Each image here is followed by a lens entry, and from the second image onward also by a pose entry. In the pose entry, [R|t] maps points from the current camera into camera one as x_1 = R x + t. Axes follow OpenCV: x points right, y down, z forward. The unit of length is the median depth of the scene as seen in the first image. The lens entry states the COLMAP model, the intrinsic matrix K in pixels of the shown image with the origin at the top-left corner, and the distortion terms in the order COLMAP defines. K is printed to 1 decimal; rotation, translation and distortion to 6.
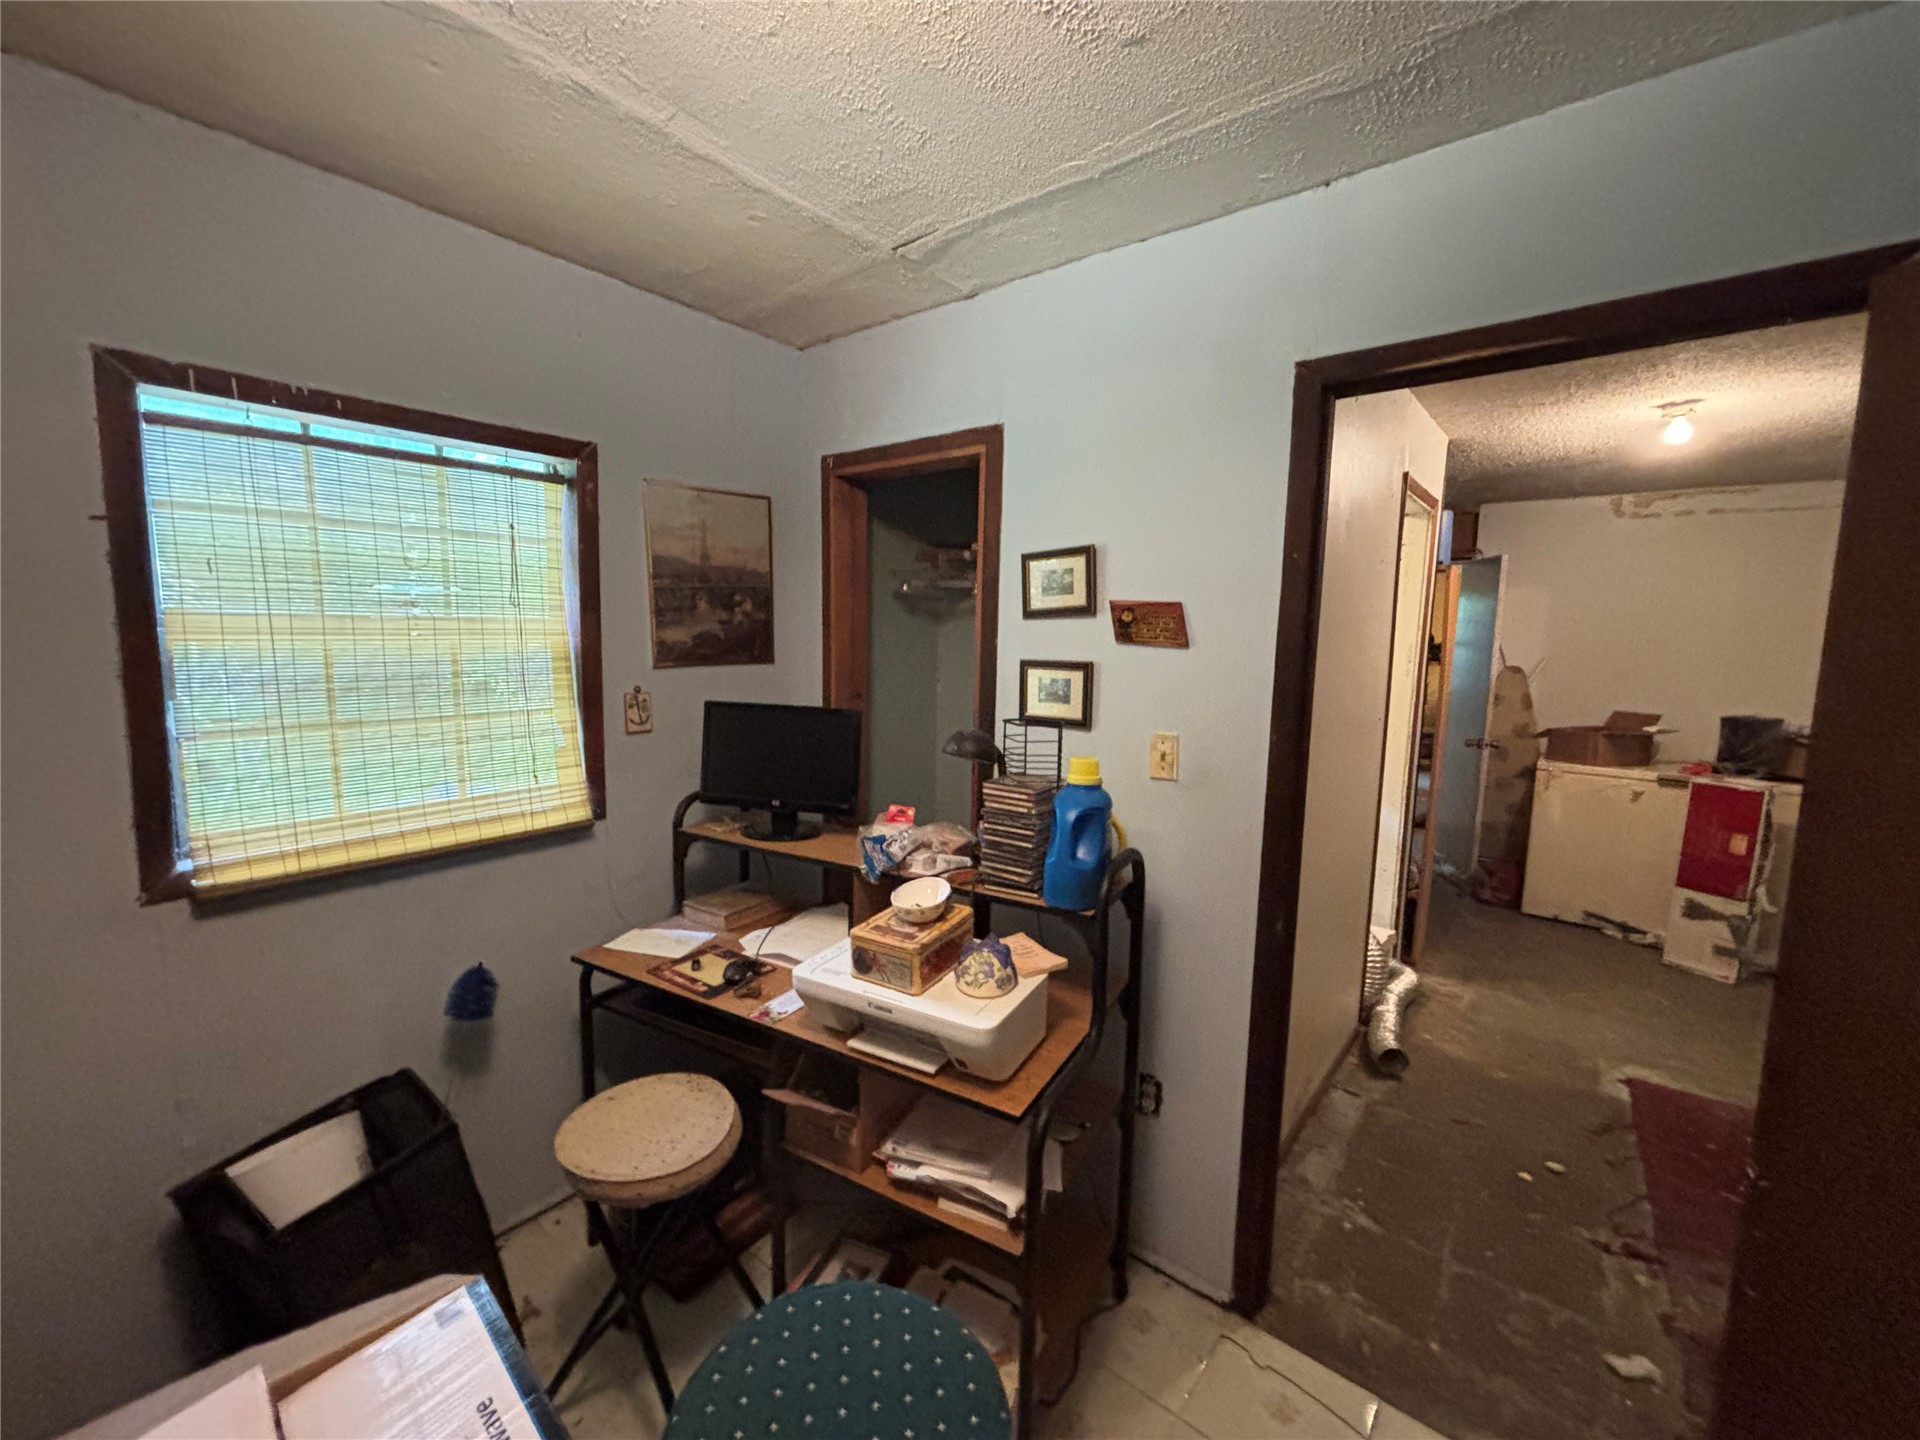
lens RADIAL K [[770.0, 0, 962.5], [0, 770.0, 721.7], [0, 0, 1]] dist [0.002853, 0.000049]
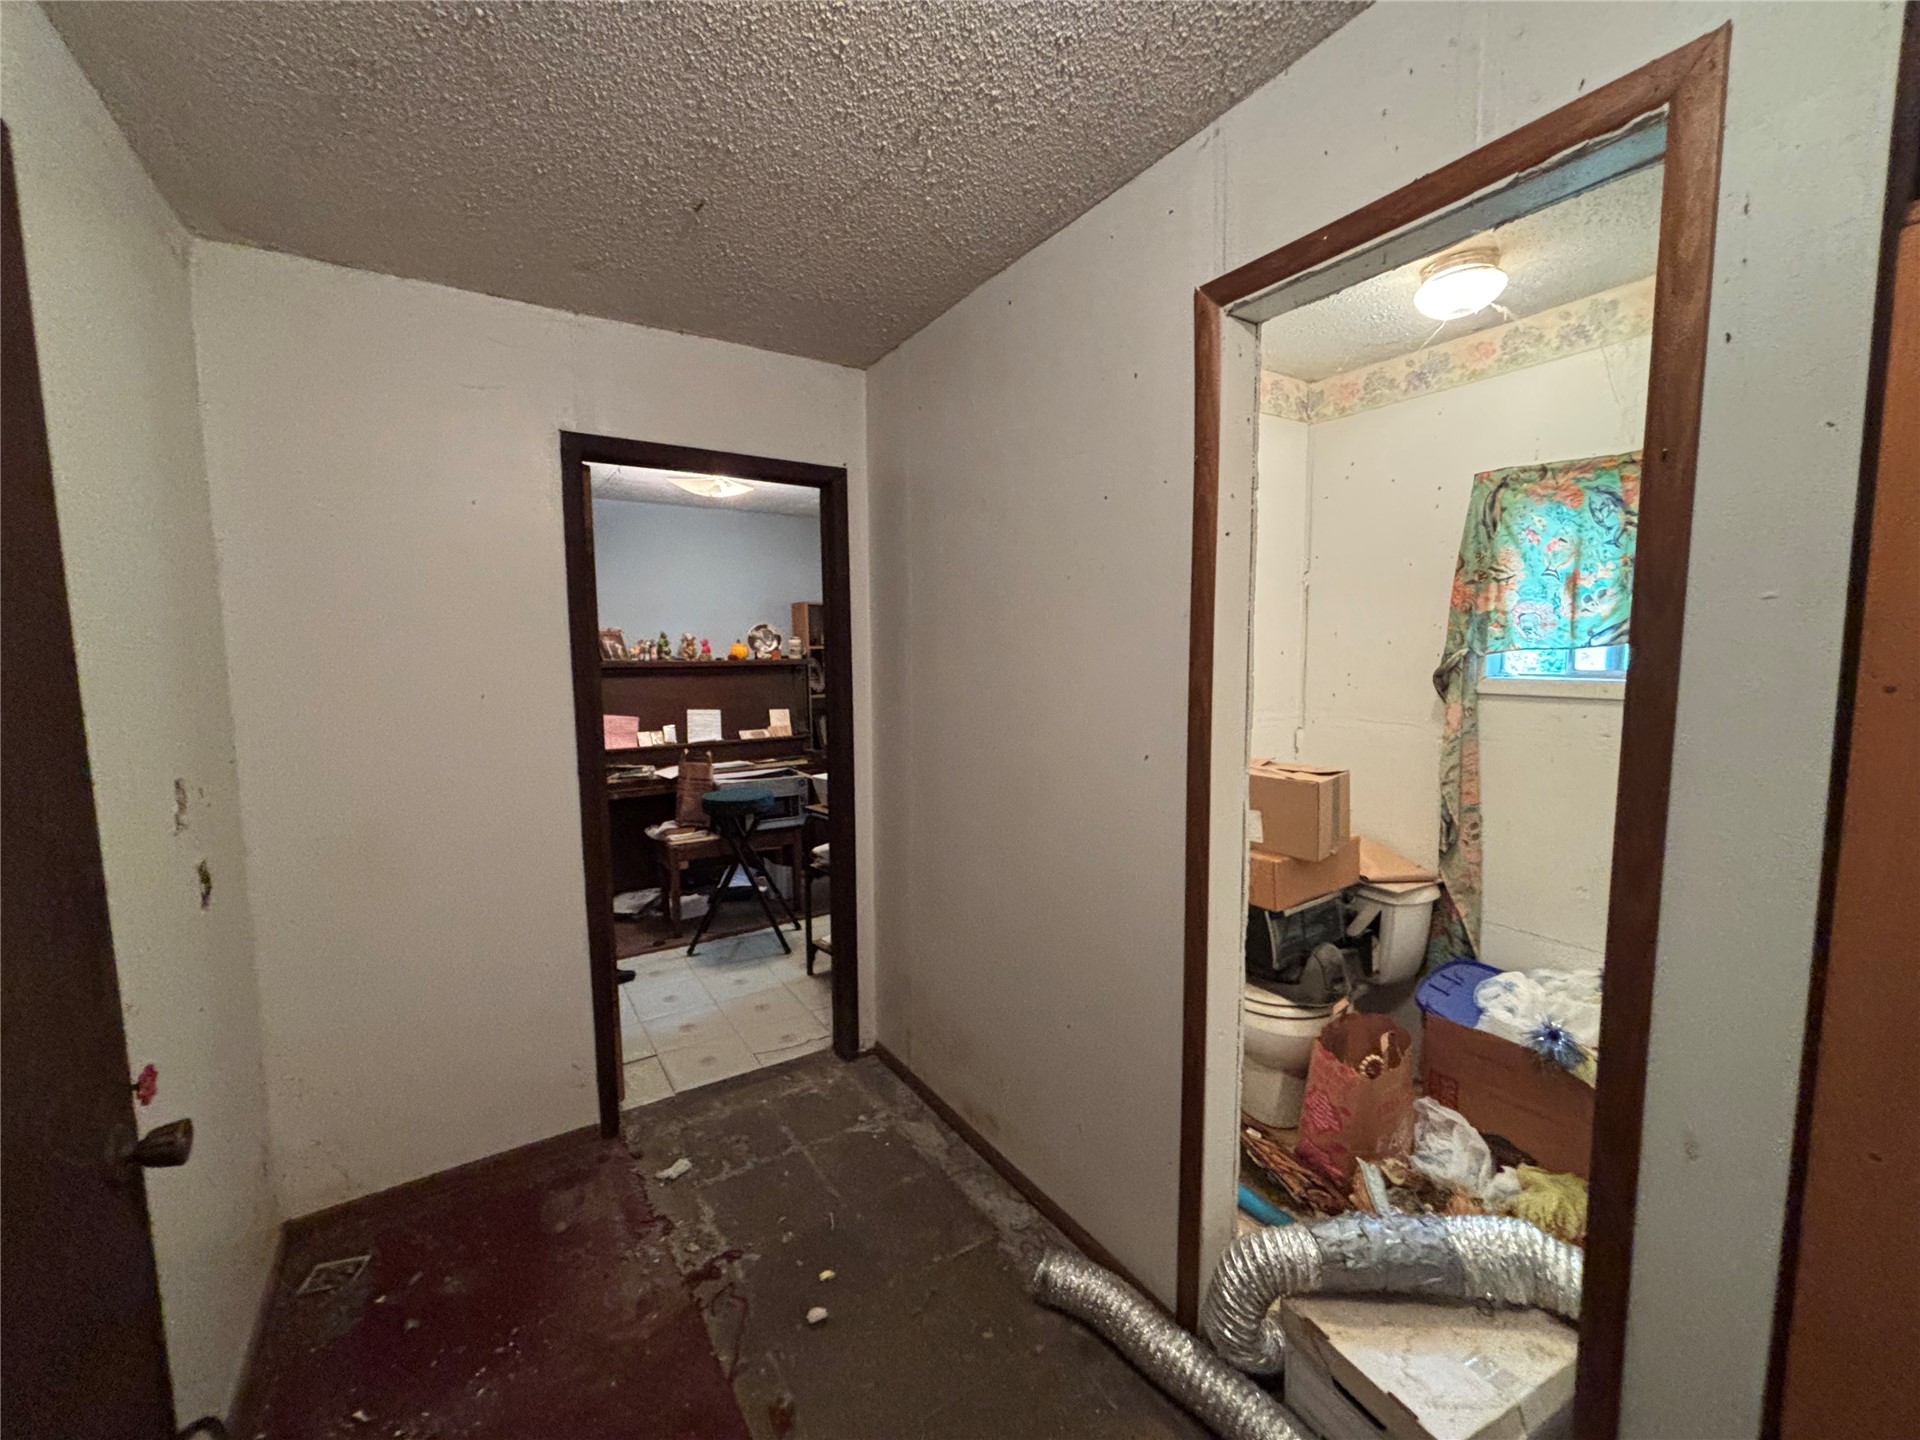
lens RADIAL K [[770.0, 0, 980.4], [0, 770.0, 723.1], [0, 0, 1]] dist [0.002853, 0.000049]
pose [[-0.280821, 0.081248, -0.956315, 1.967940], [-0.114832, 0.986408, 0.117525, -0.163243], [0.952866, 0.142819, -0.267674, 1.780327]]
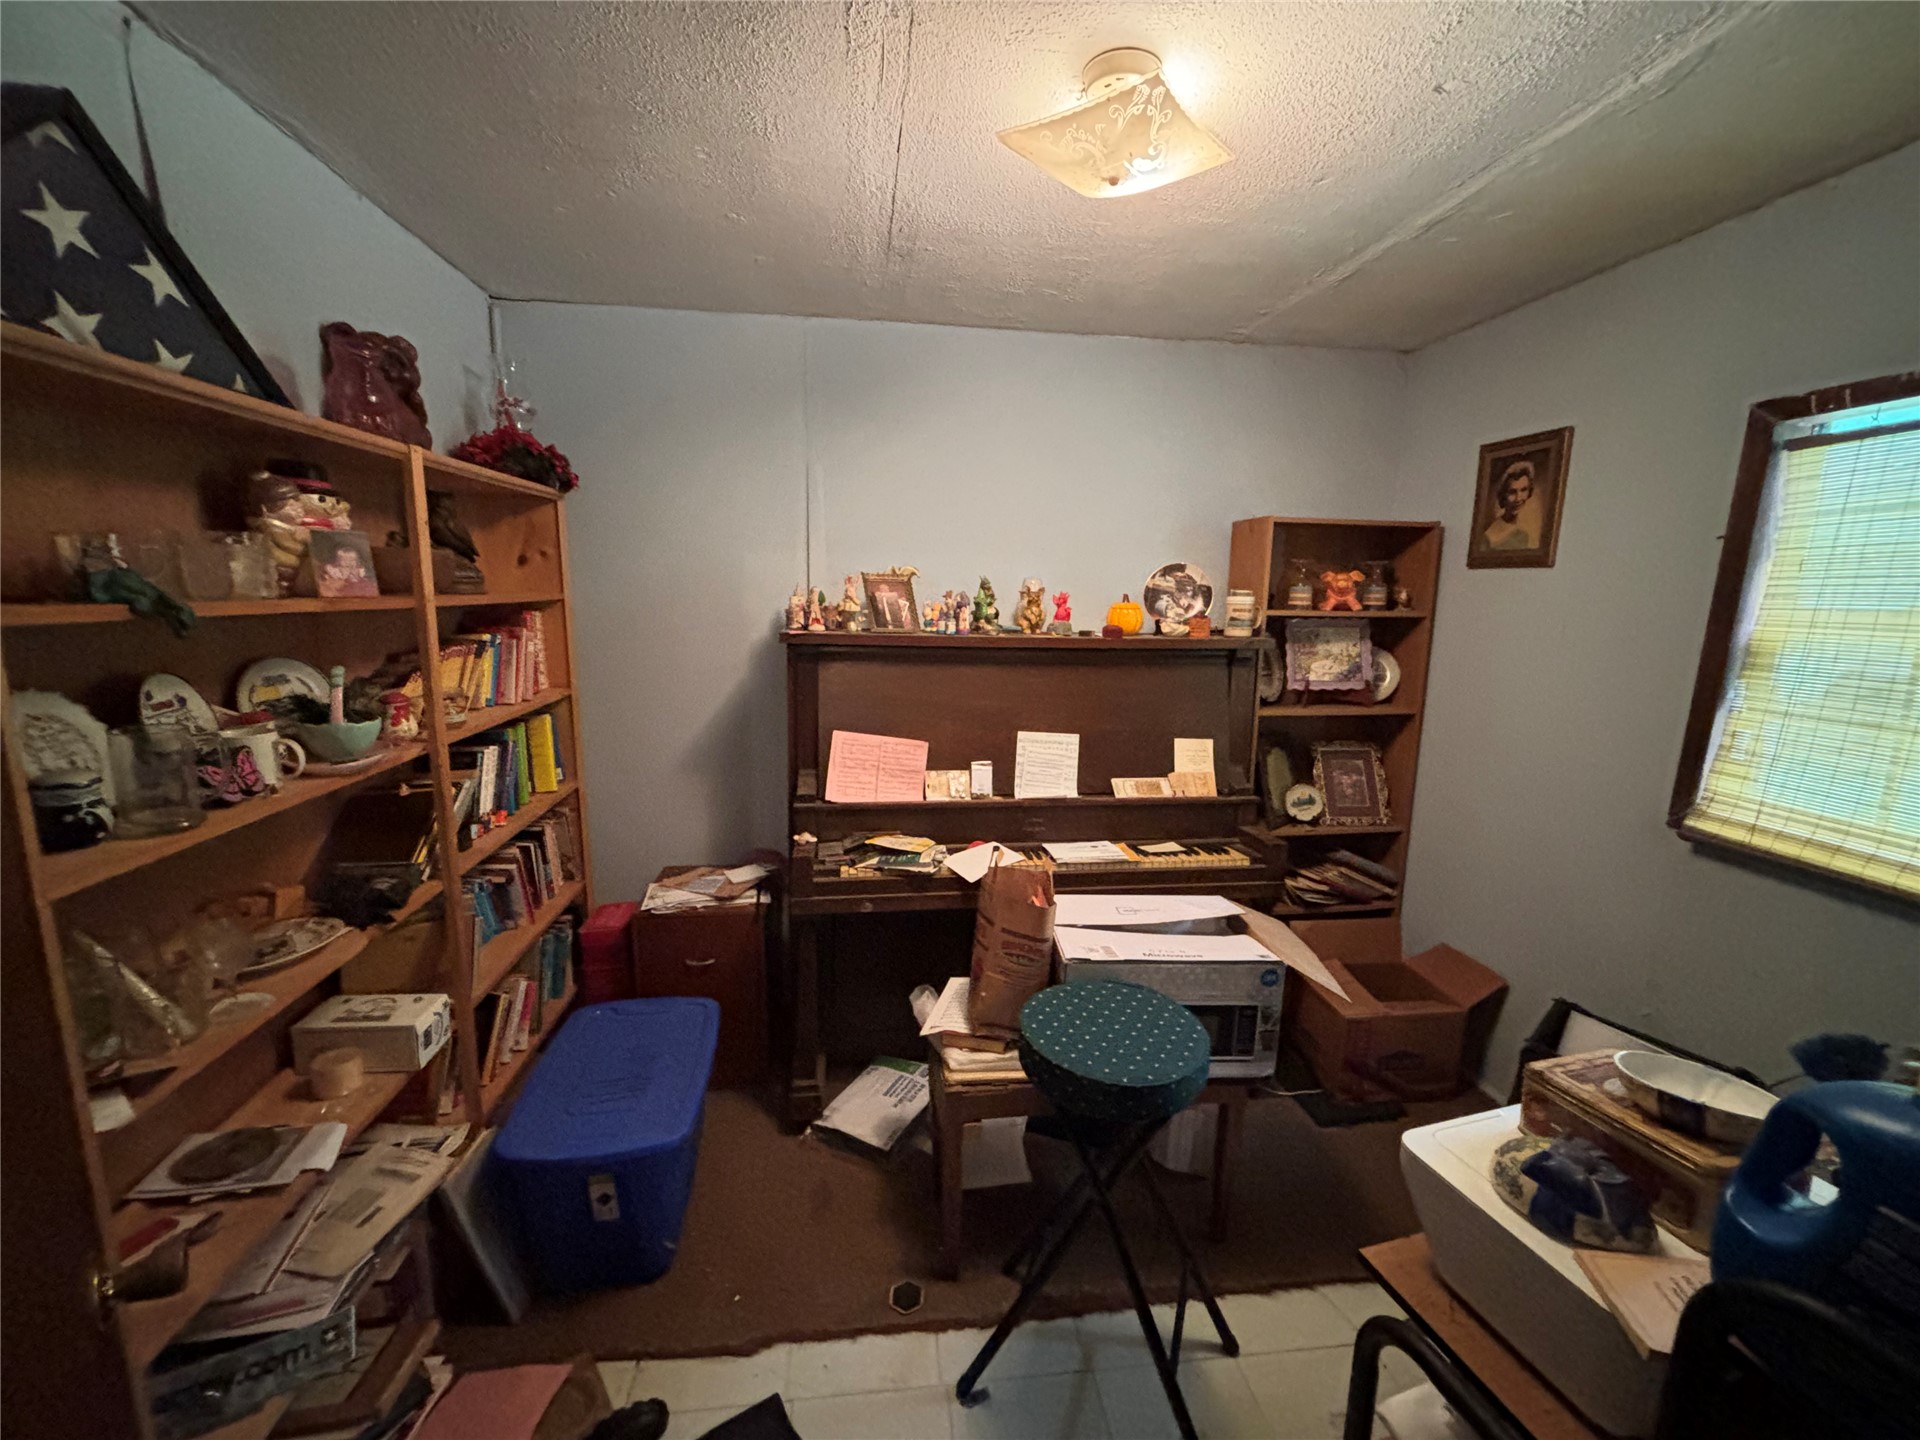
lens RADIAL K [[770.0, 0, 958.0], [0, 770.0, 726.4], [0, 0, 1]] dist [0.002853, 0.000049]
pose [[-0.690236, 0.098169, -0.716894, 0.655666], [-0.113469, 0.963812, 0.241230, -0.100114], [0.714632, 0.247850, -0.654118, 0.839428]]
